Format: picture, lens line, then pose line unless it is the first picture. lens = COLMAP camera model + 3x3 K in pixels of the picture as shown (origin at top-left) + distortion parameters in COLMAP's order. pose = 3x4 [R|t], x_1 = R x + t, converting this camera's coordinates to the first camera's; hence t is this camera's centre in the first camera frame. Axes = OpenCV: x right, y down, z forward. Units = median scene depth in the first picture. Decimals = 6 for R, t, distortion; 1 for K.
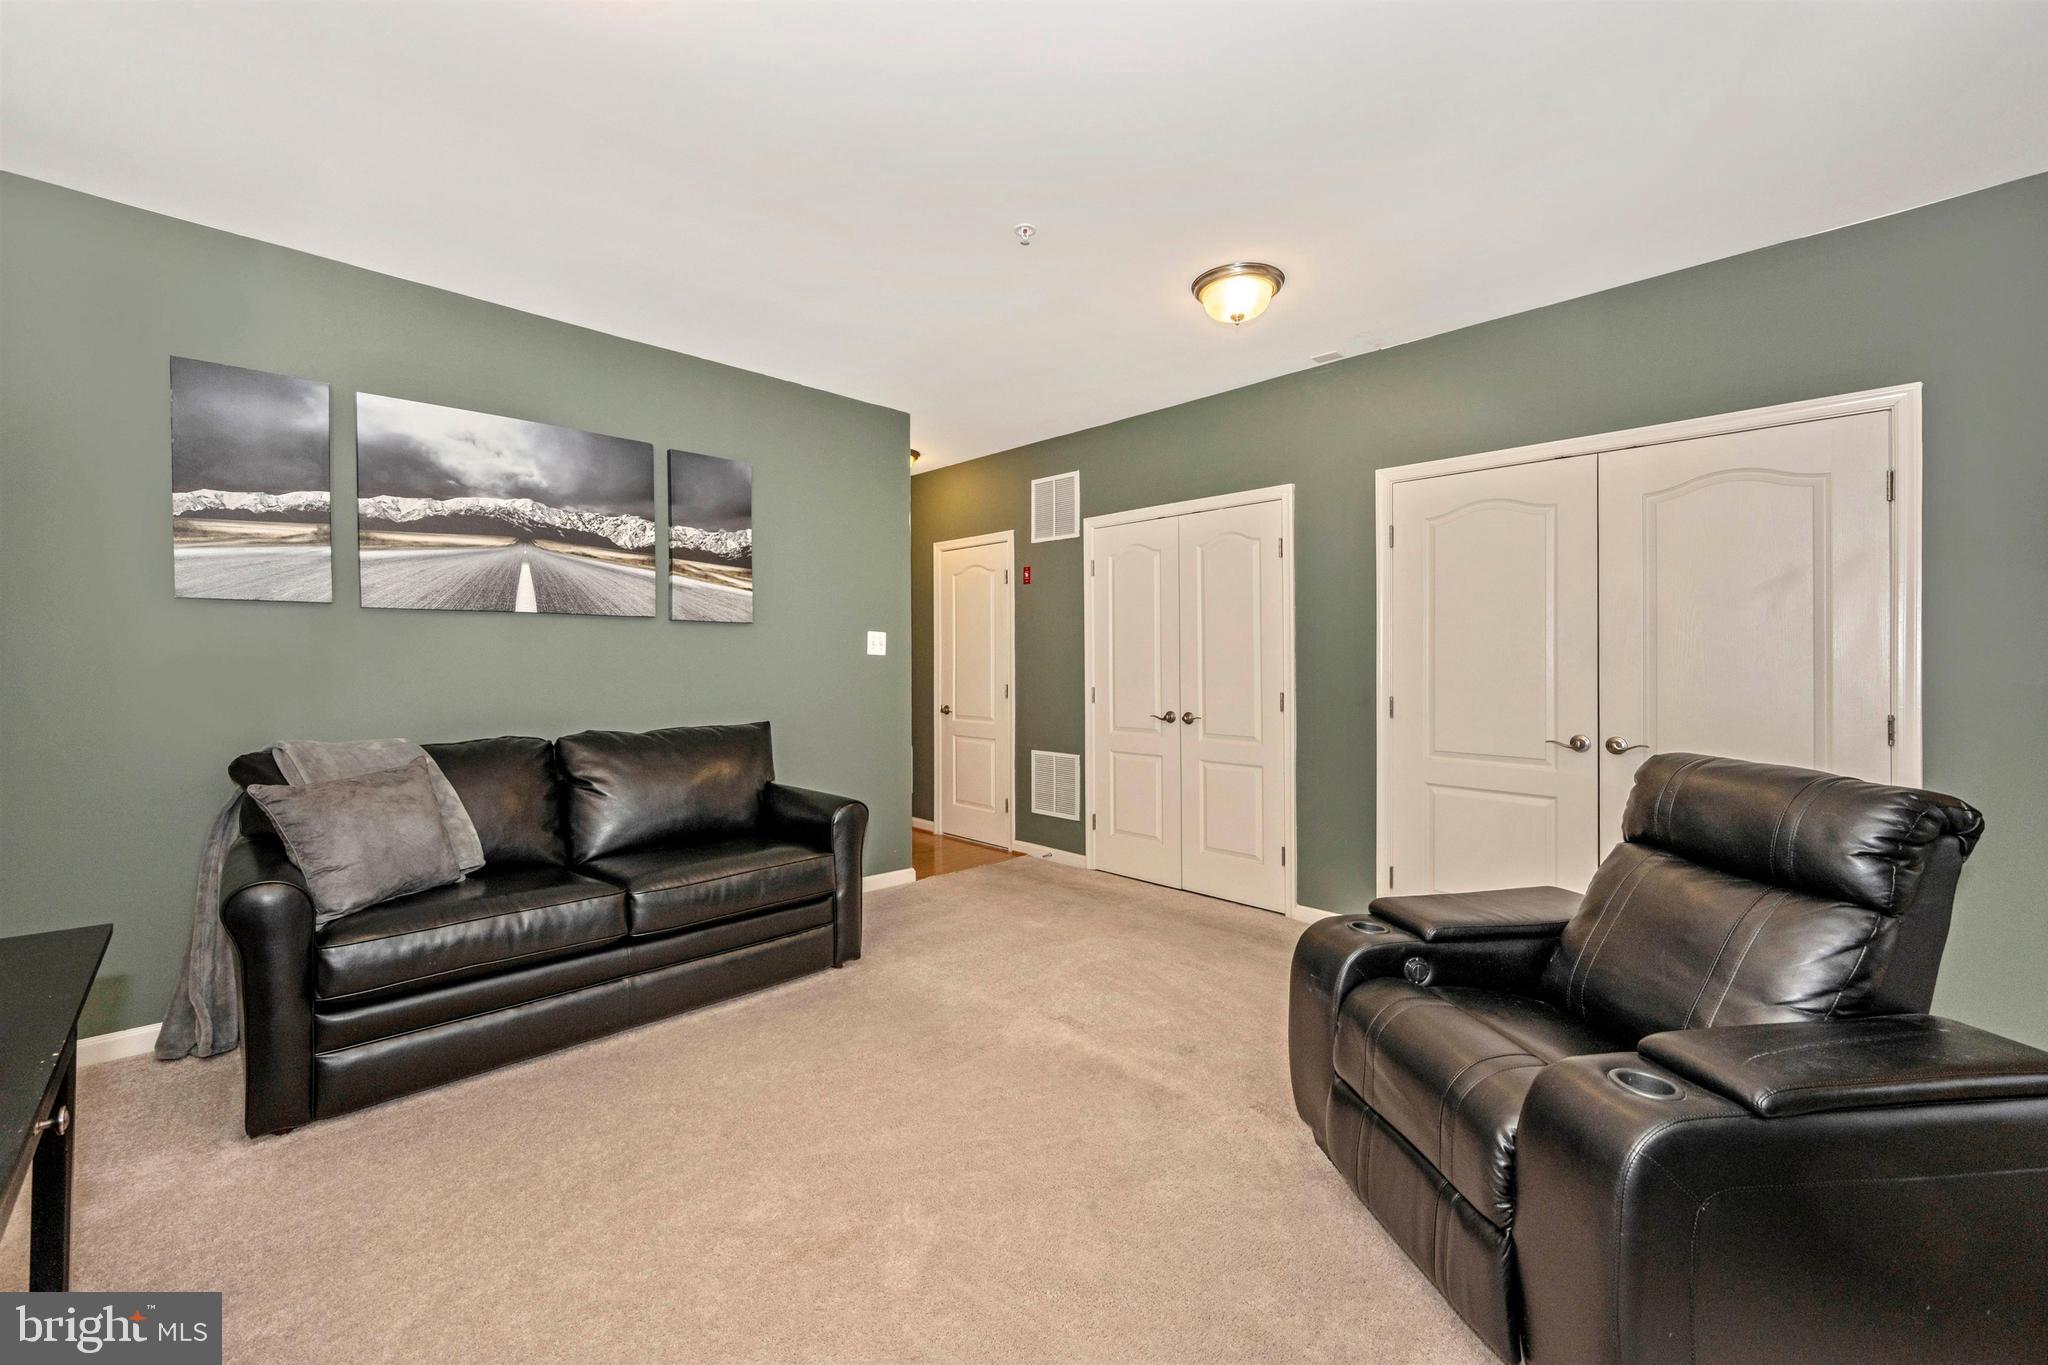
lens RADIAL K [[841.7, 0, 1020.0], [0, 841.7, 671.8], [0, 0, 1]] dist [-0.004518, -0.000546]
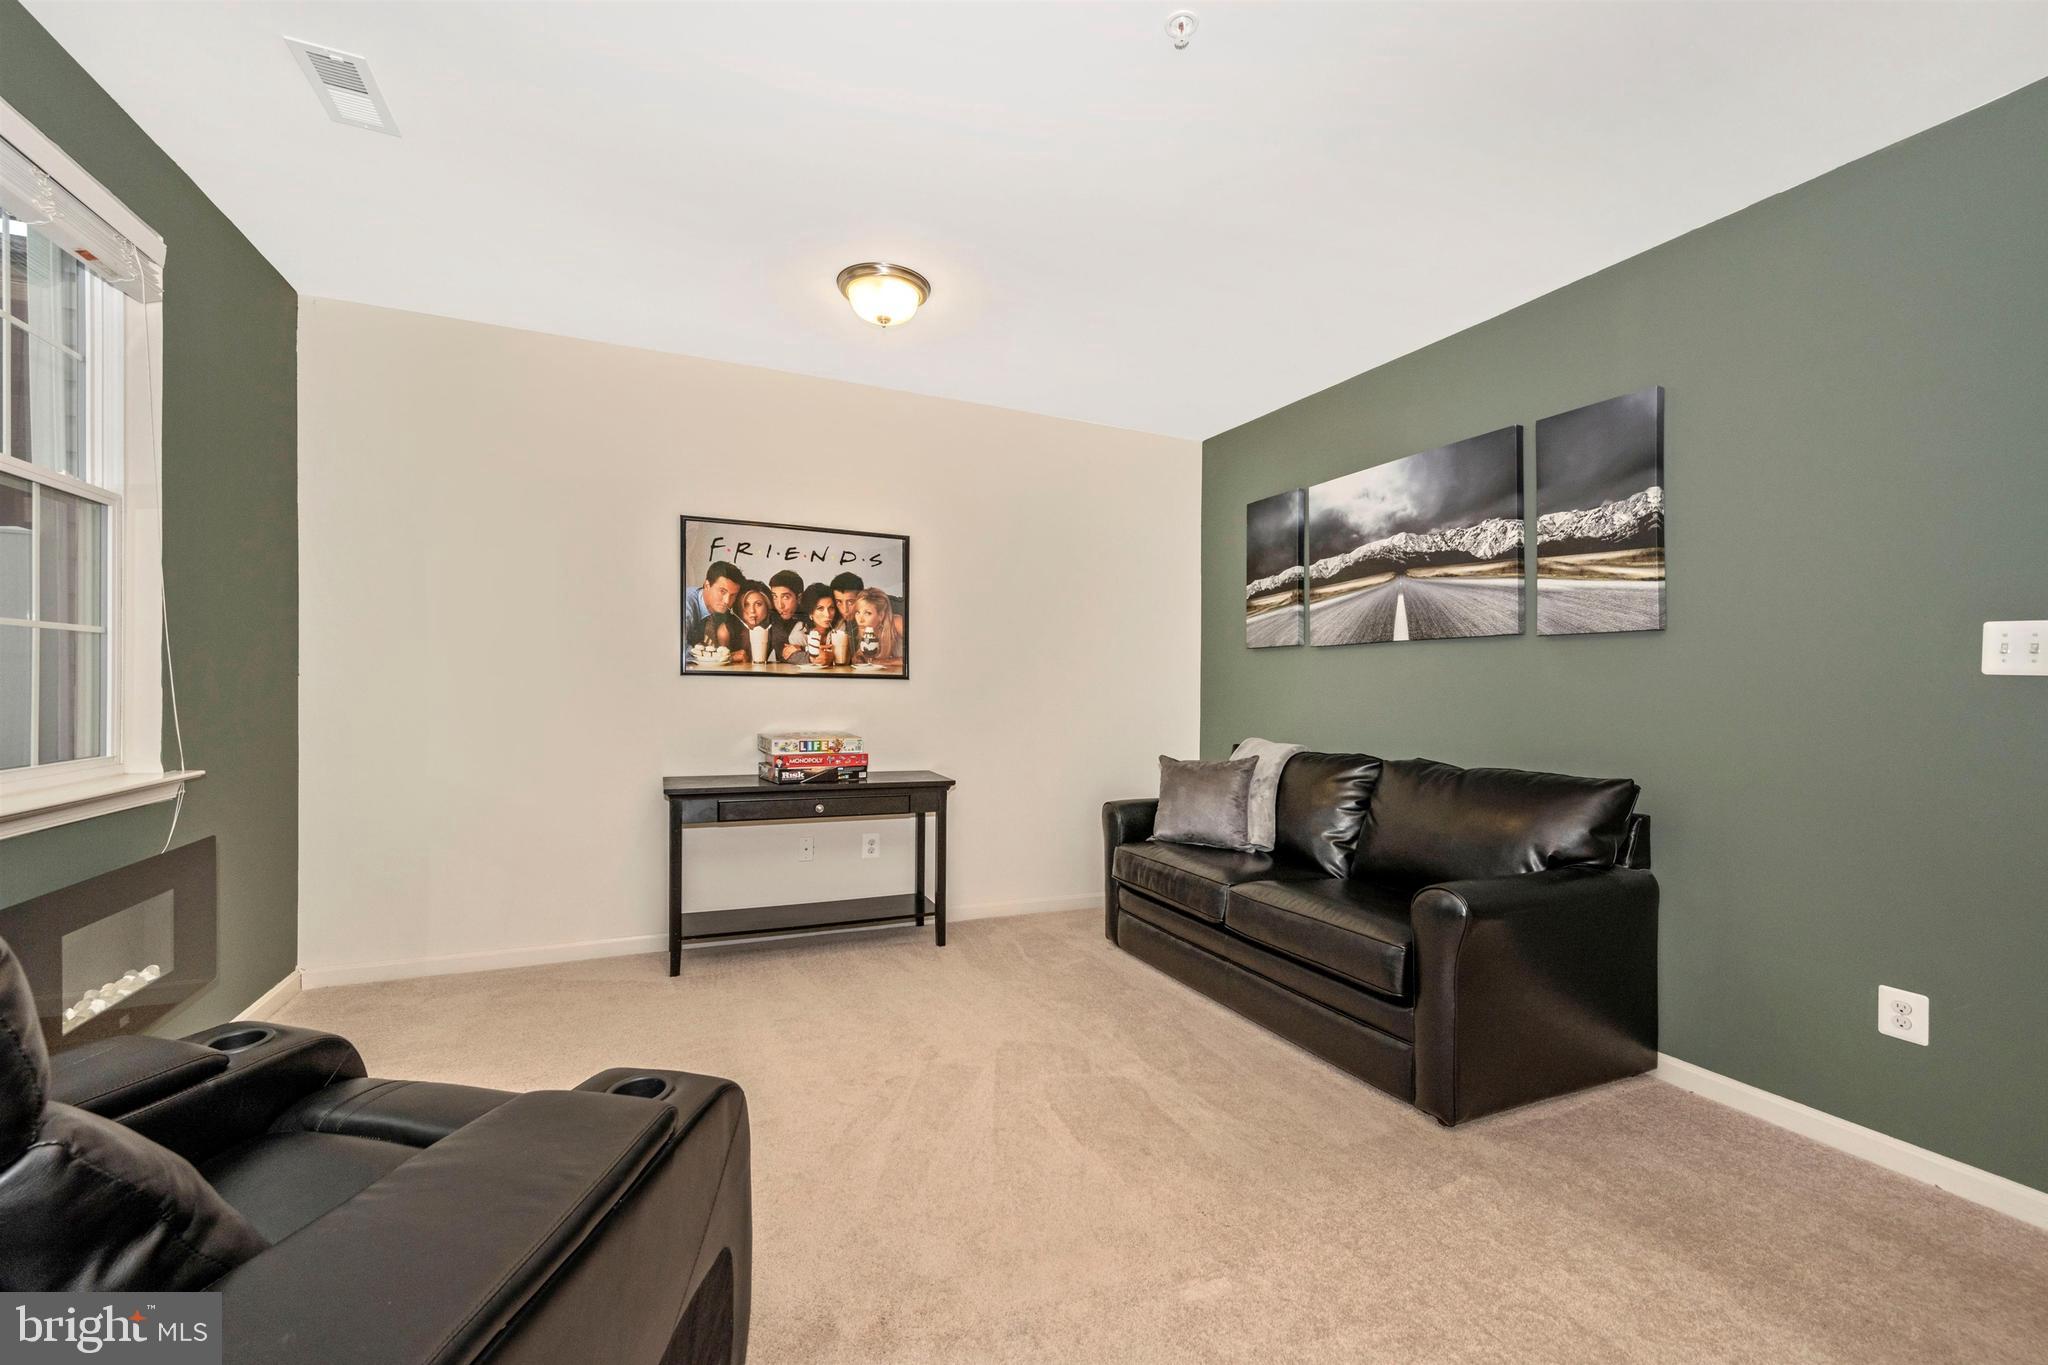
lens RADIAL K [[841.7, 0, 1018.8], [0, 841.7, 687.5], [0, 0, 1]] dist [-0.004518, -0.000546]
pose [[-0.379536, 0.012285, -0.925095, 0.552231], [-0.003177, 0.999889, 0.014581, -0.024621], [0.925171, 0.008473, -0.379455, 0.921987]]
